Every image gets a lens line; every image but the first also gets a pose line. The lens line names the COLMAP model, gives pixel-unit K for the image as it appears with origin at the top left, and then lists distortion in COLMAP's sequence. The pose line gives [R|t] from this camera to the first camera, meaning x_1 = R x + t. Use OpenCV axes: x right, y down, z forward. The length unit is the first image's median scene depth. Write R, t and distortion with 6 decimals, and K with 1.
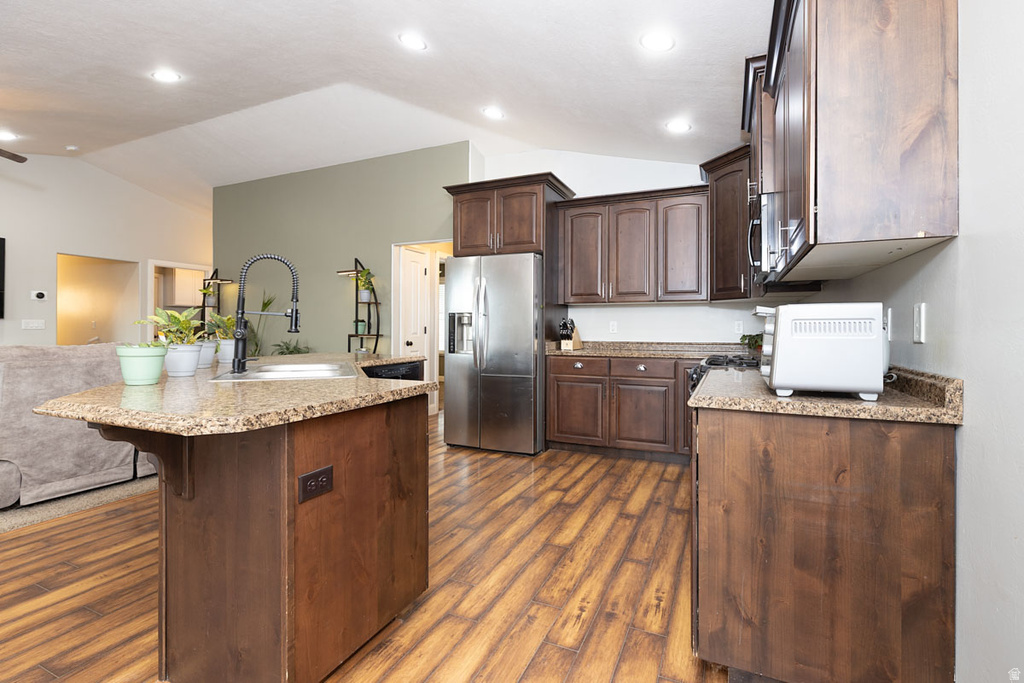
lens RADIAL K [[470.4, 0, 512.4], [0, 470.4, 332.3], [0, 0, 1]] dist [0.000161, -0.000009]
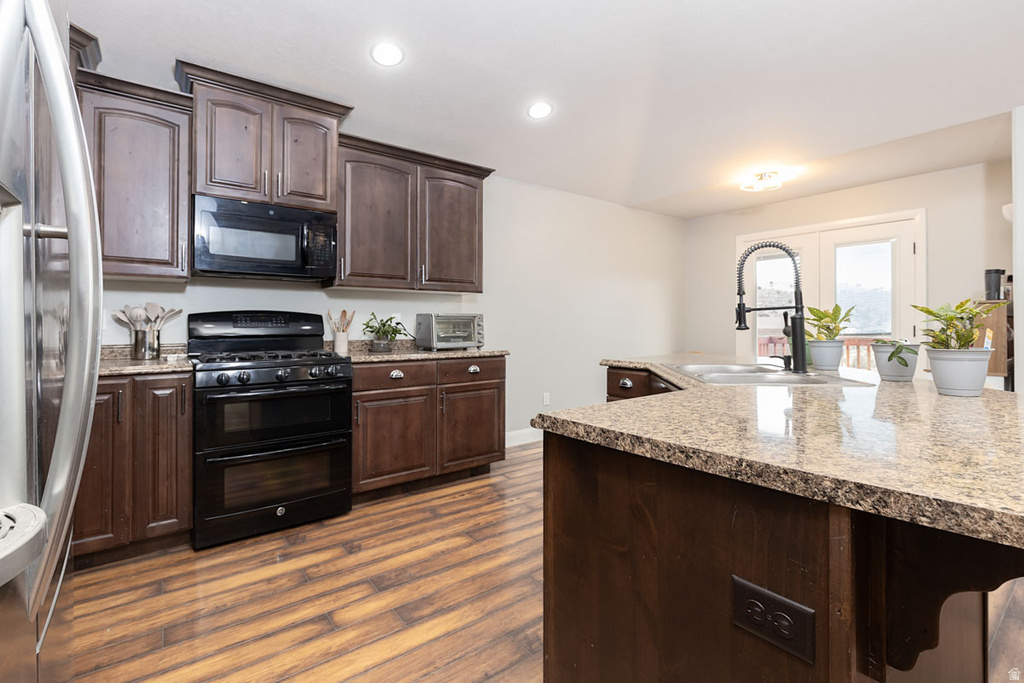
lens RADIAL K [[470.4, 0, 511.0], [0, 470.4, 330.4], [0, 0, 1]] dist [0.000161, -0.000009]
pose [[-0.885214, -0.006299, 0.465142, -0.403448], [0.003512, 0.999789, 0.020222, -0.013951], [-0.465172, 0.019535, -0.885005, 1.648098]]
